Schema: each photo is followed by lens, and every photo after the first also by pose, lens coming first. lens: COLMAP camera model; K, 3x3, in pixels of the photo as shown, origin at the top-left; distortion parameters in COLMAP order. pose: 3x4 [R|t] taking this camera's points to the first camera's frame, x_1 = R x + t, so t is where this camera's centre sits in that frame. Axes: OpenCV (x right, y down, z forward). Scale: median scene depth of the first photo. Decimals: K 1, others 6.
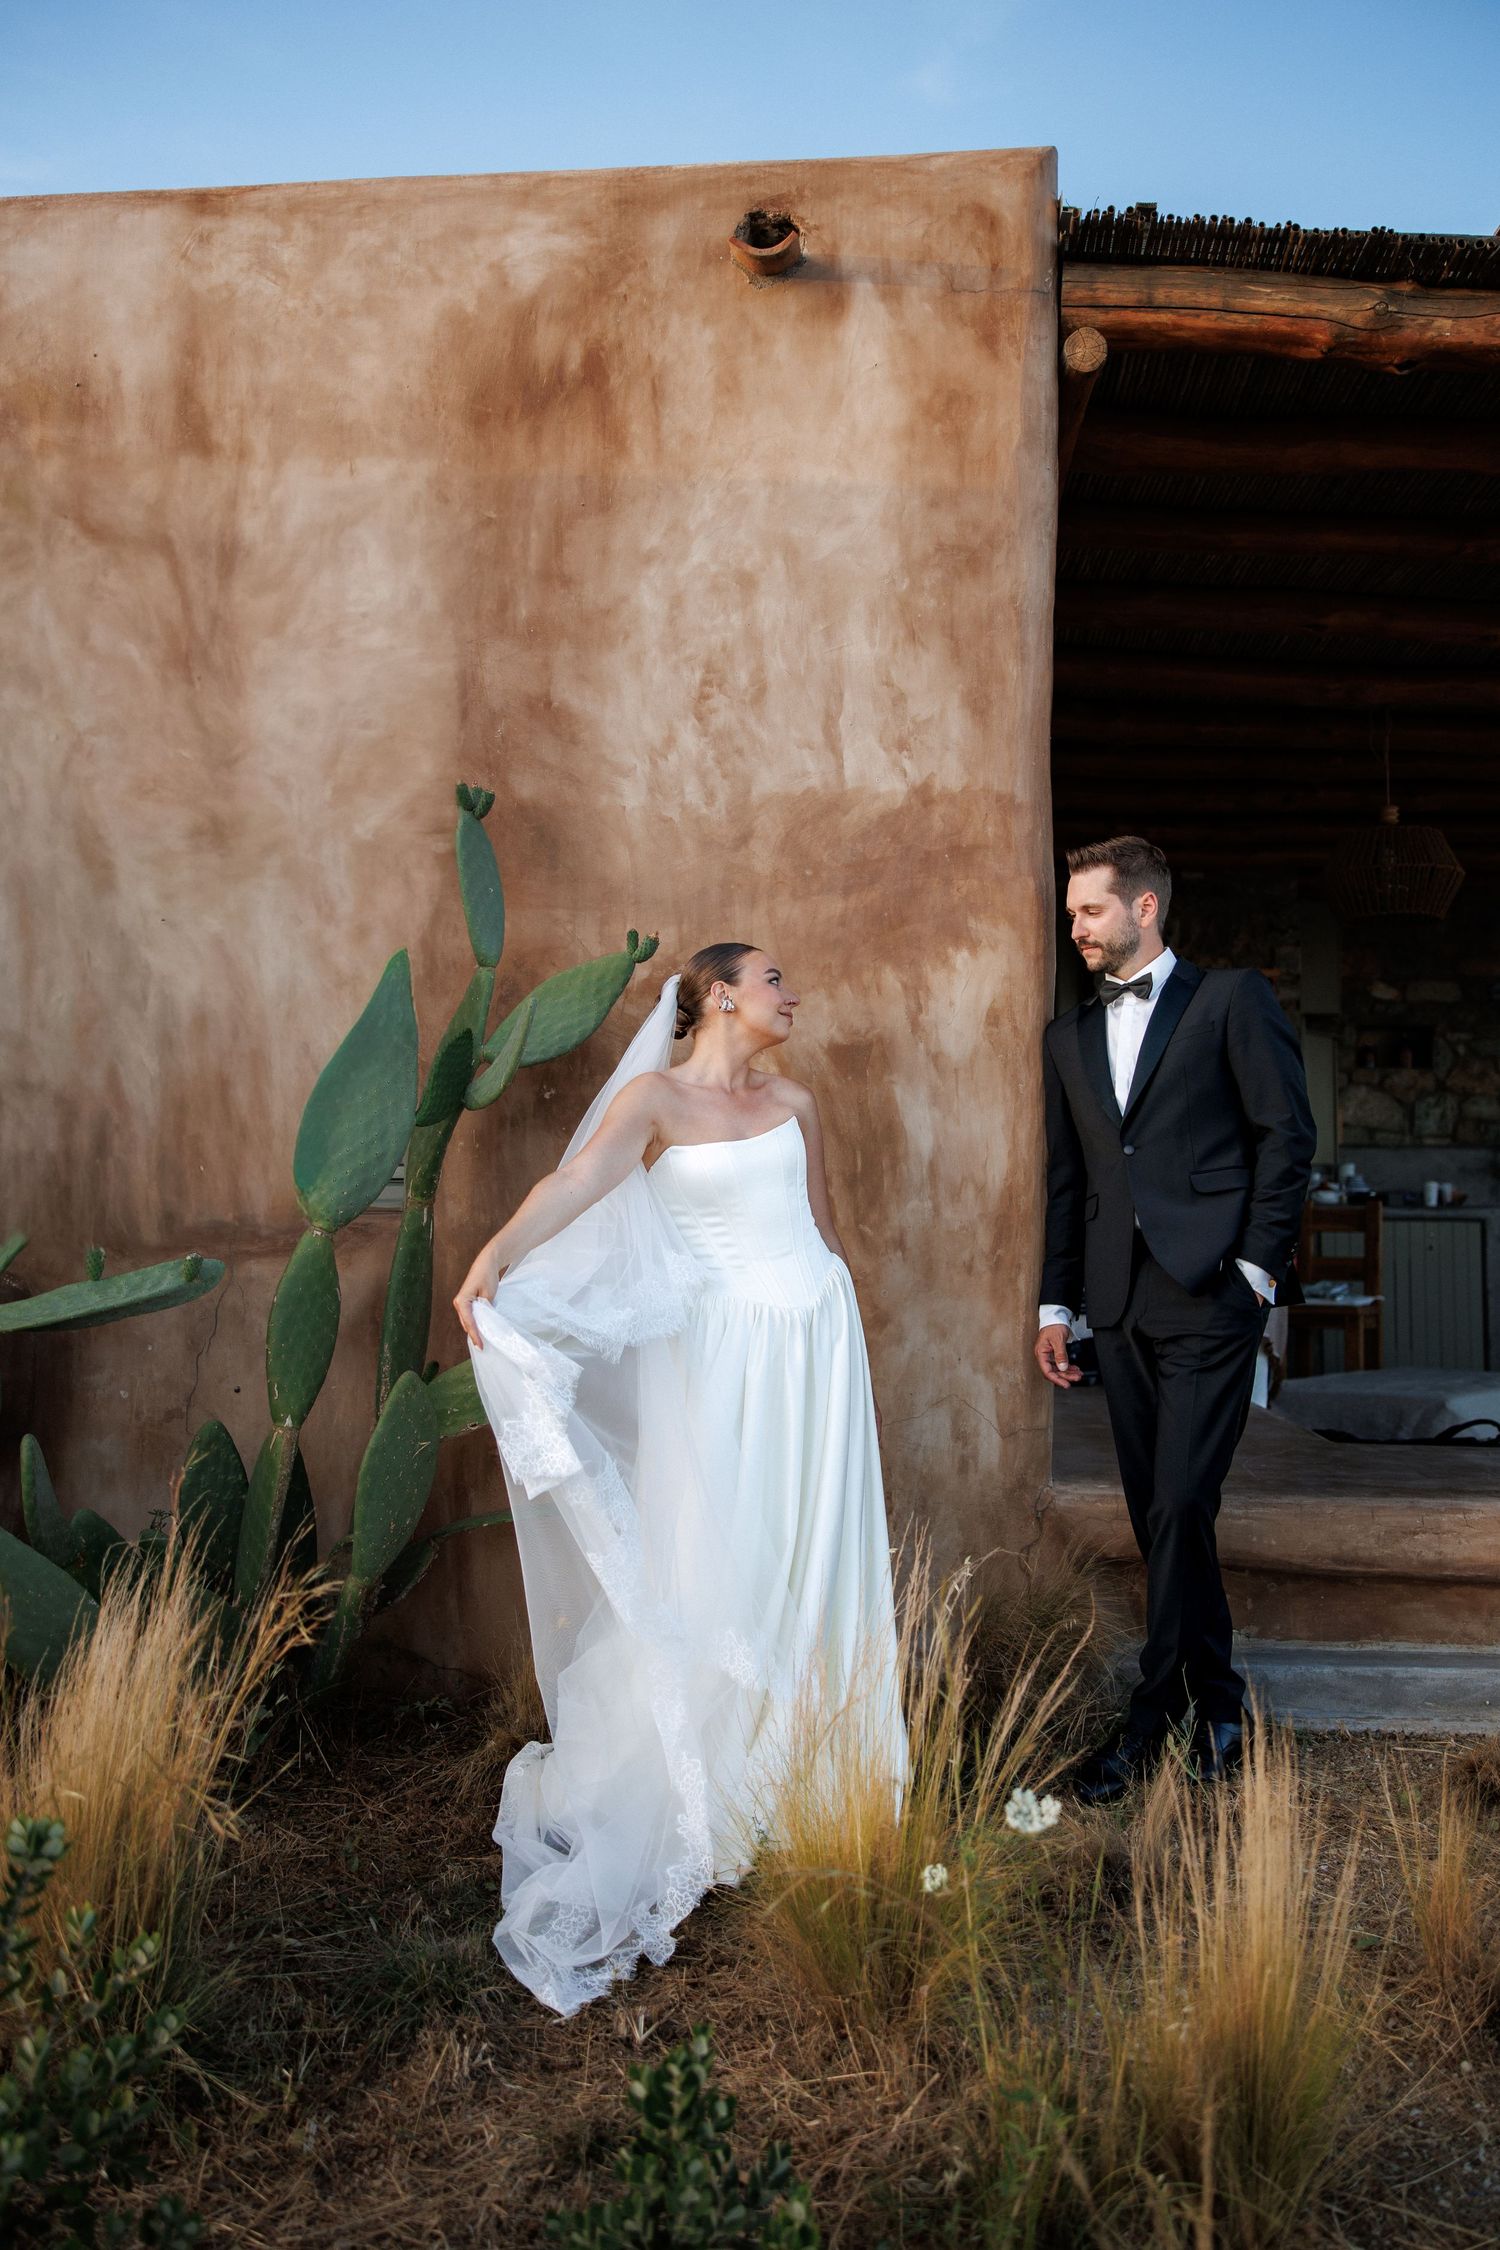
lens RADIAL K [[1809.7, 0, 752.0], [0, 1809.7, 1084.1], [0, 0, 1]] dist [0.001041, 0.001269]
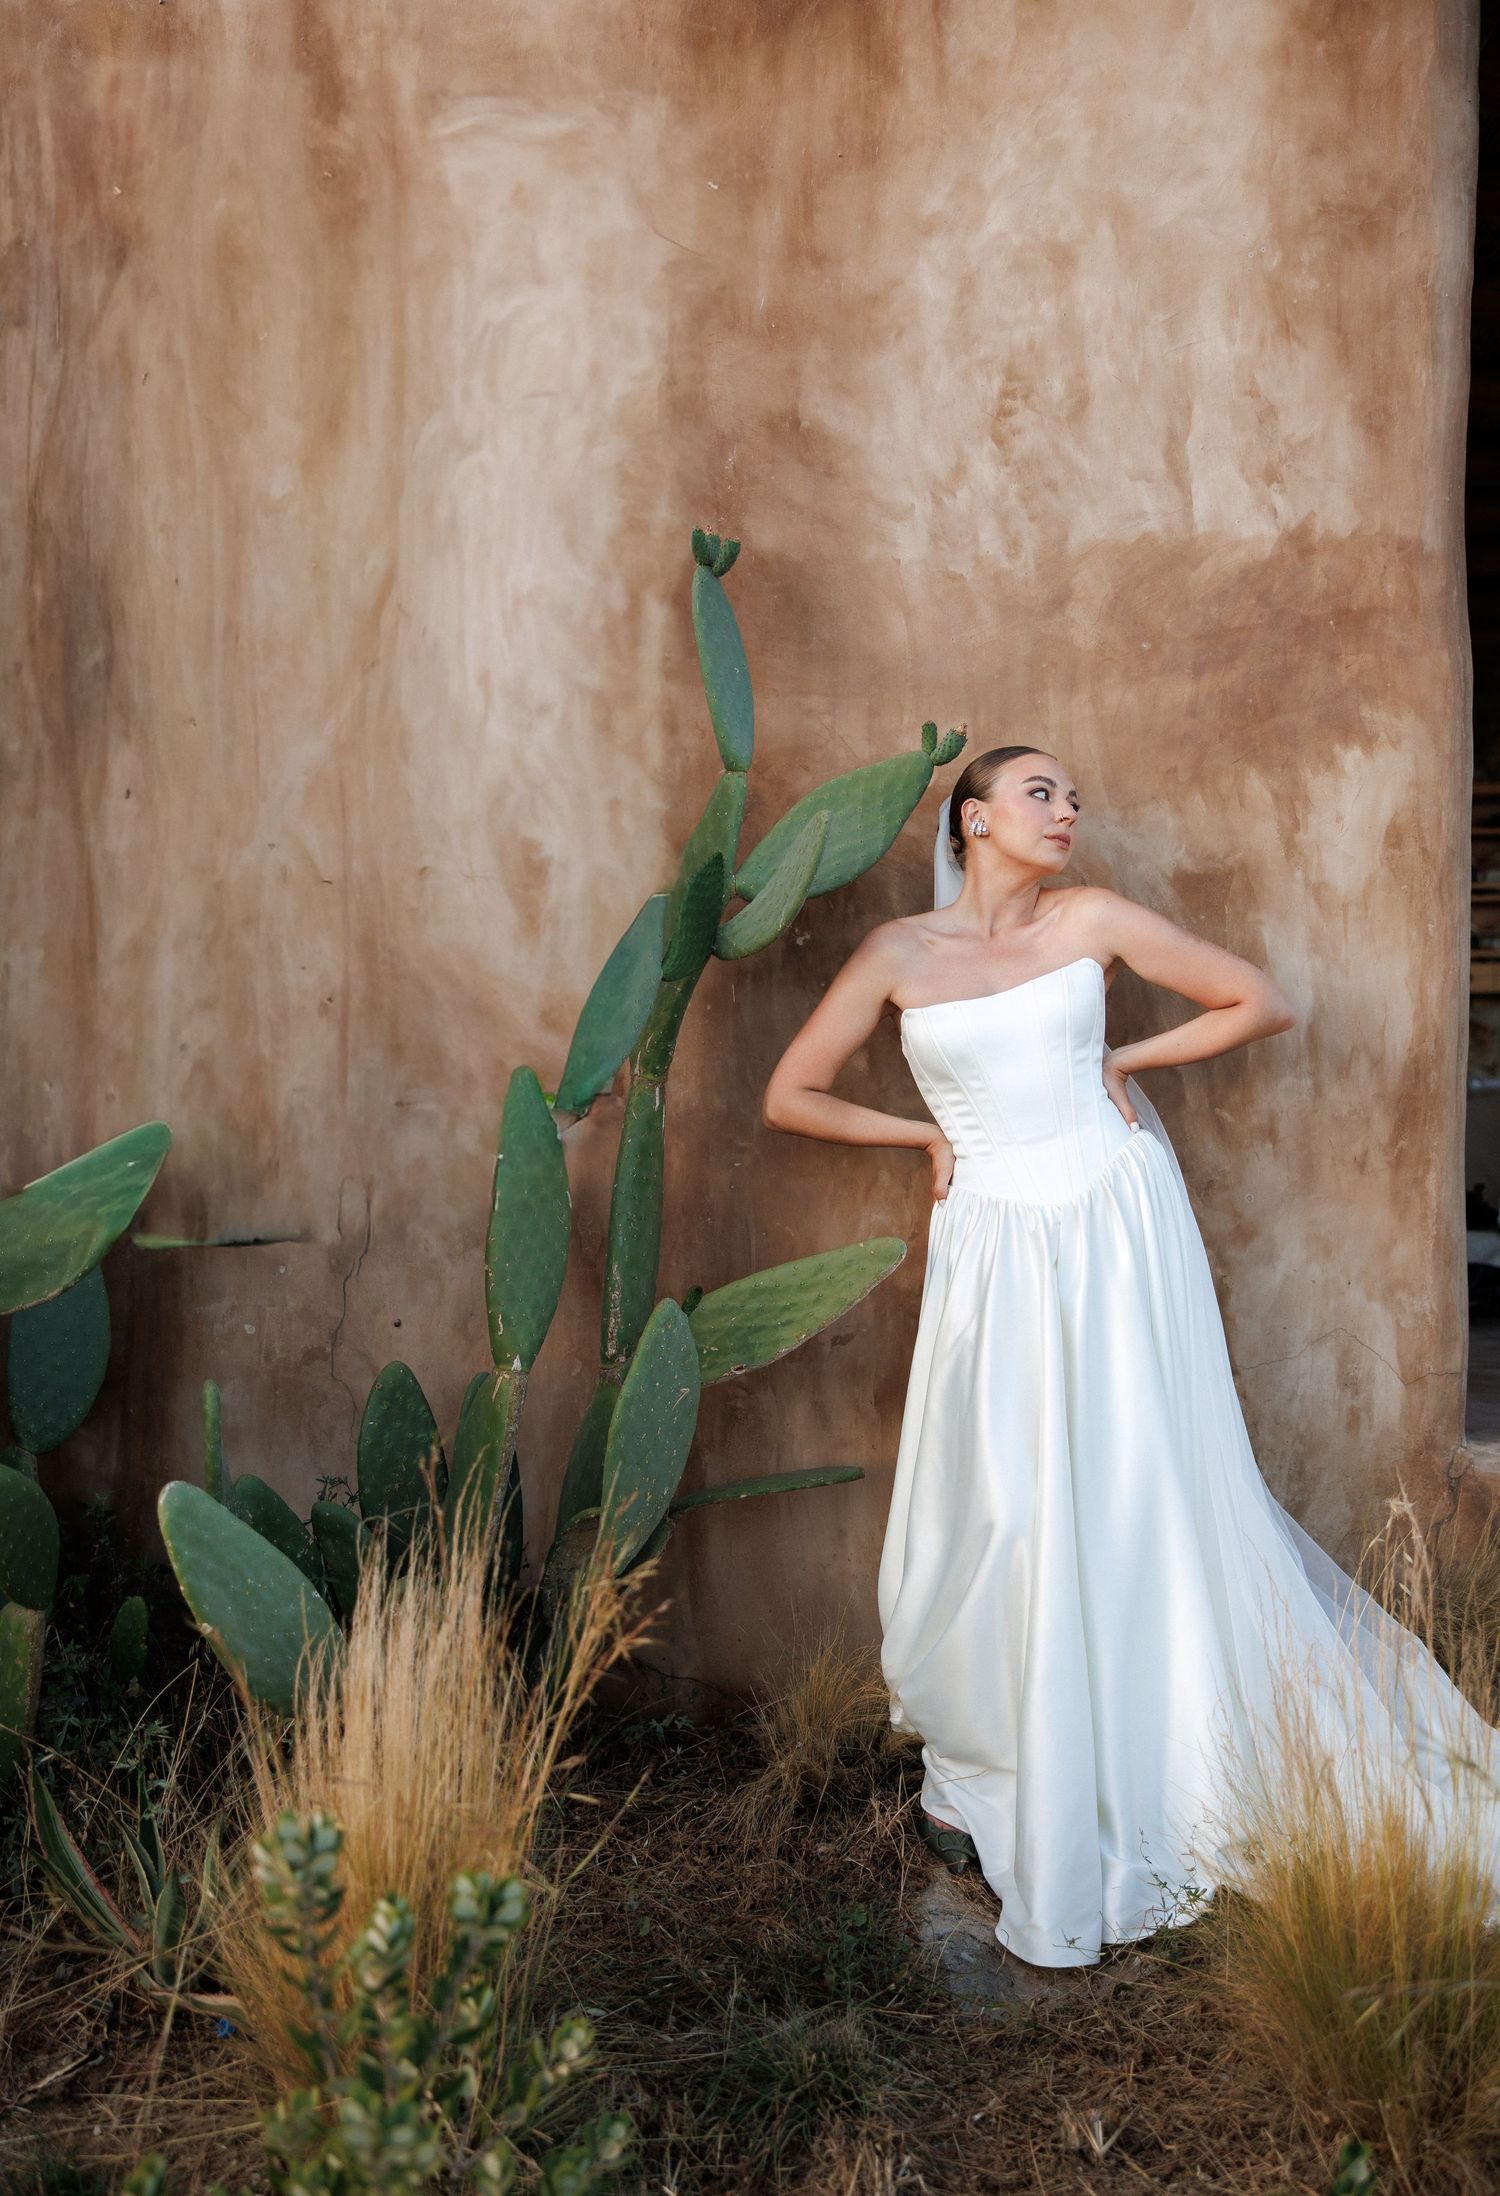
lens RADIAL K [[2317.7, 0, 730.7], [0, 2317.7, 1053.6], [0, 0, 1]] dist [-0.001888, 0.000000]
pose [[0.999854, -0.002478, -0.016921, -0.126149], [0.003327, 0.998729, 0.050286, 0.004368], [0.016775, -0.050335, 0.998591, 0.018210]]
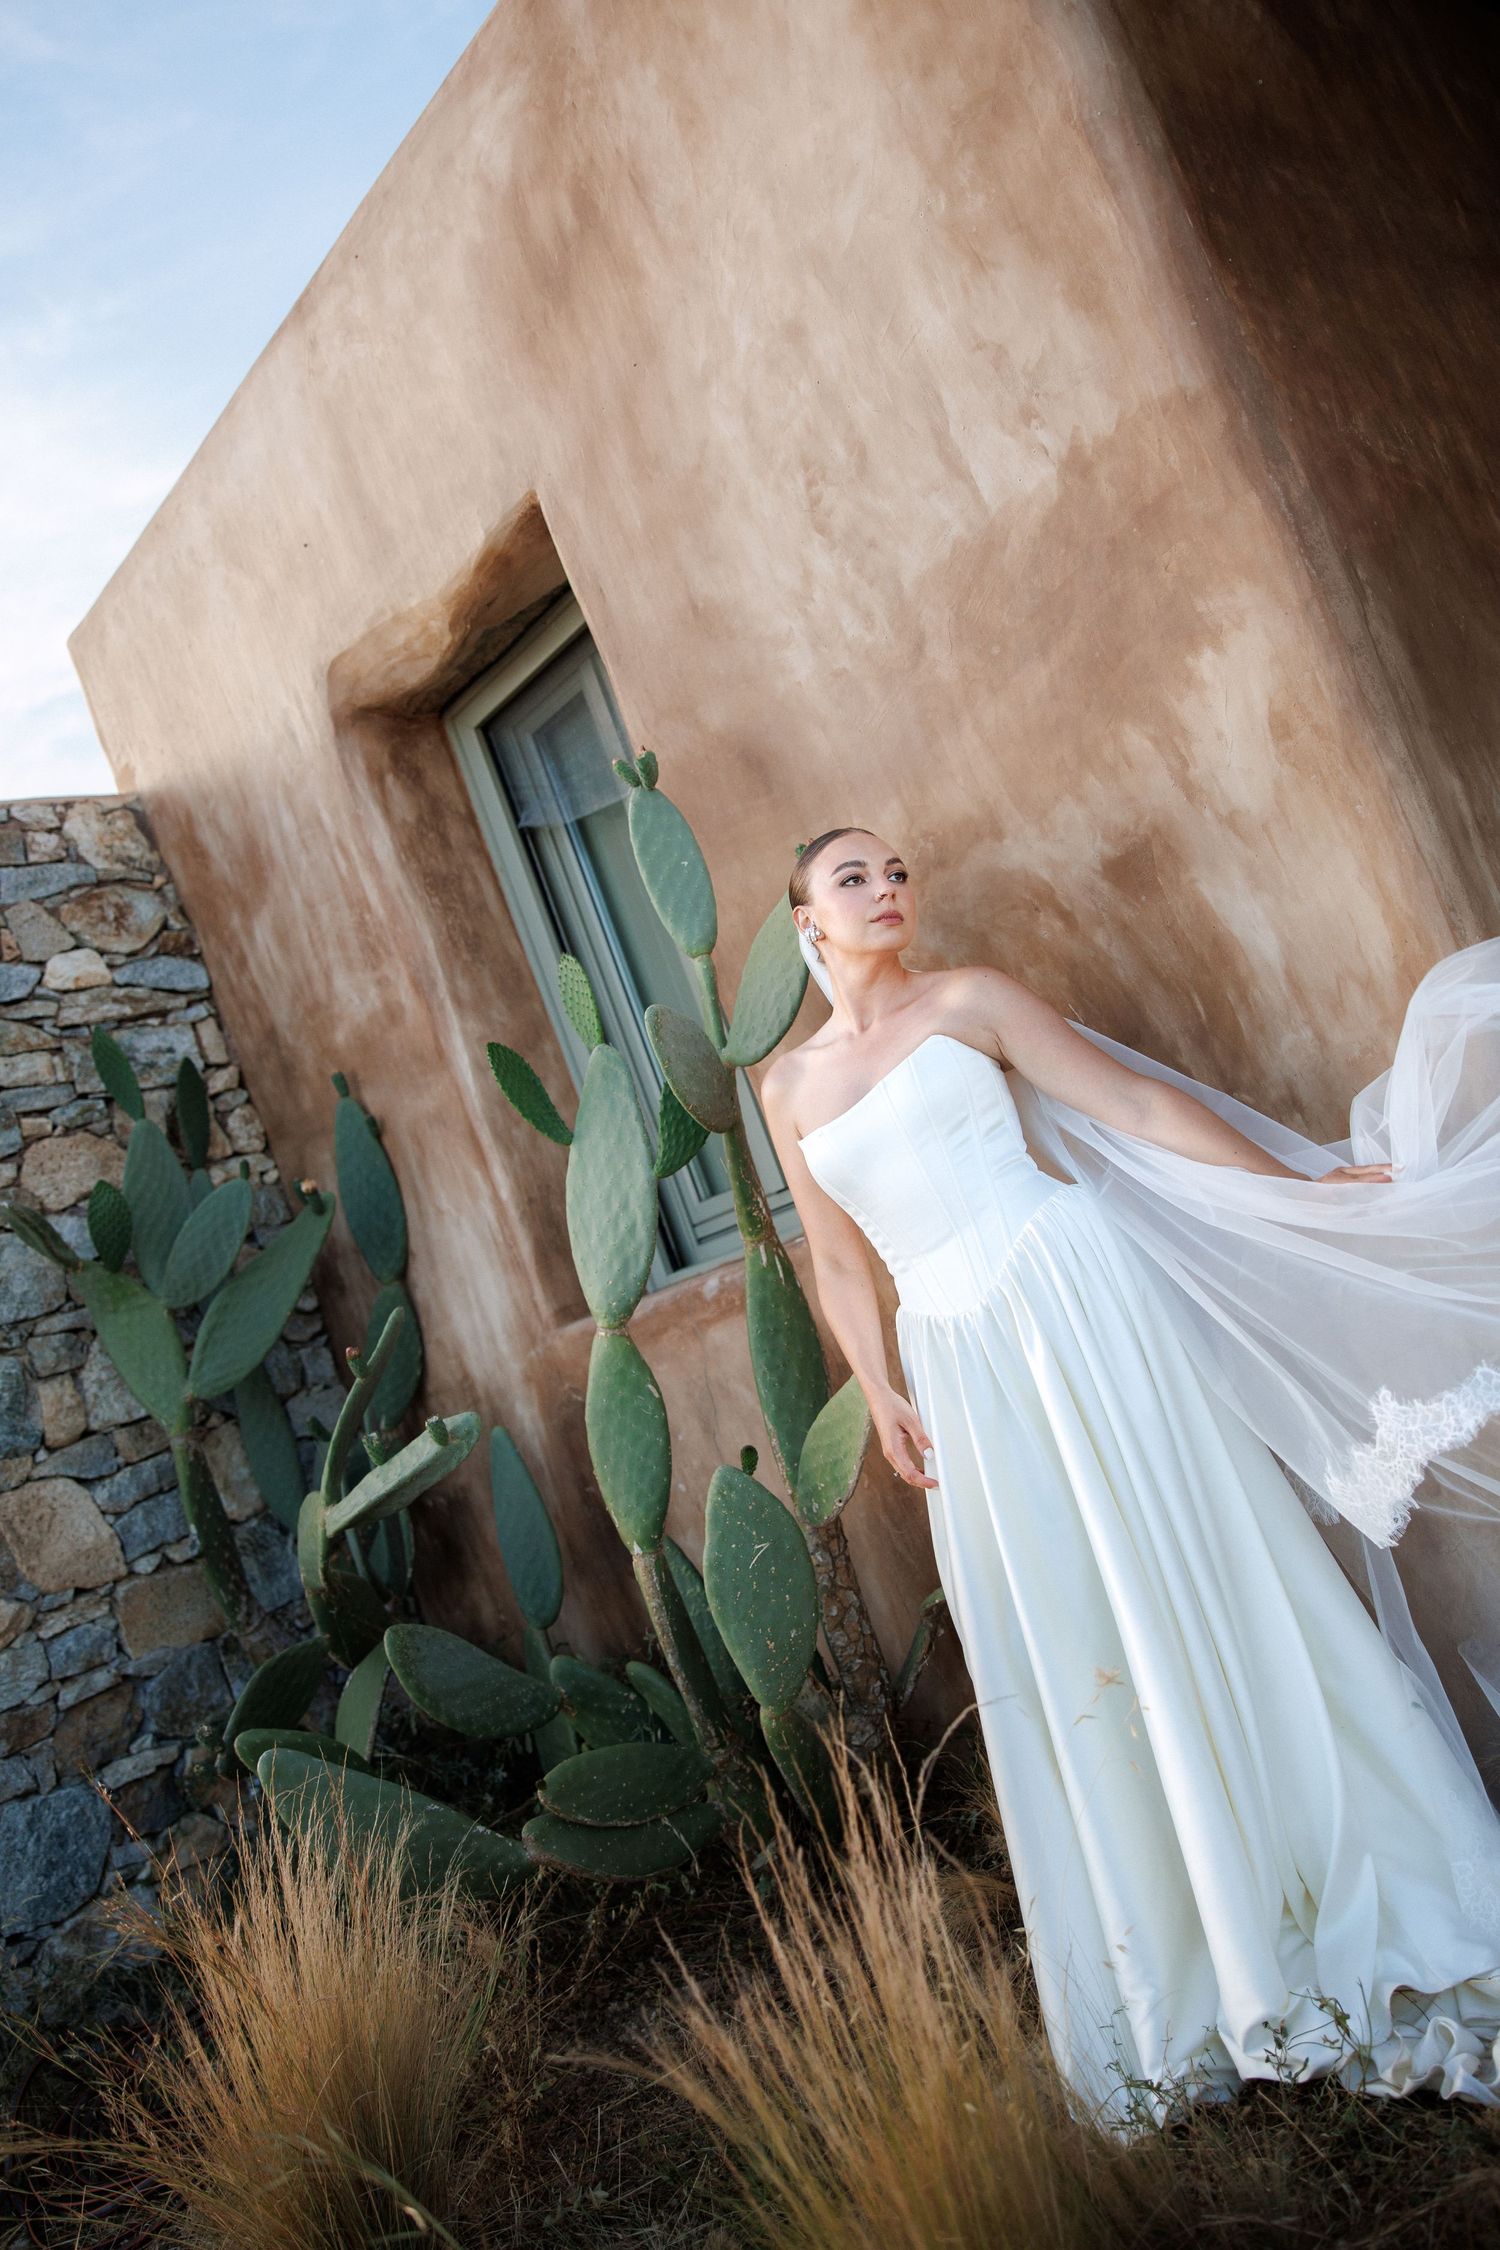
lens RADIAL K [[1809.7, 0, 674.8], [0, 1809.7, 1049.2], [0, 0, 1]] dist [0.001041, 0.001269]
pose [[0.641735, -0.327645, -0.693415, 0.389067], [0.377783, 0.921894, -0.085976, 0.040626], [0.667425, -0.206787, 0.715390, 0.373875]]
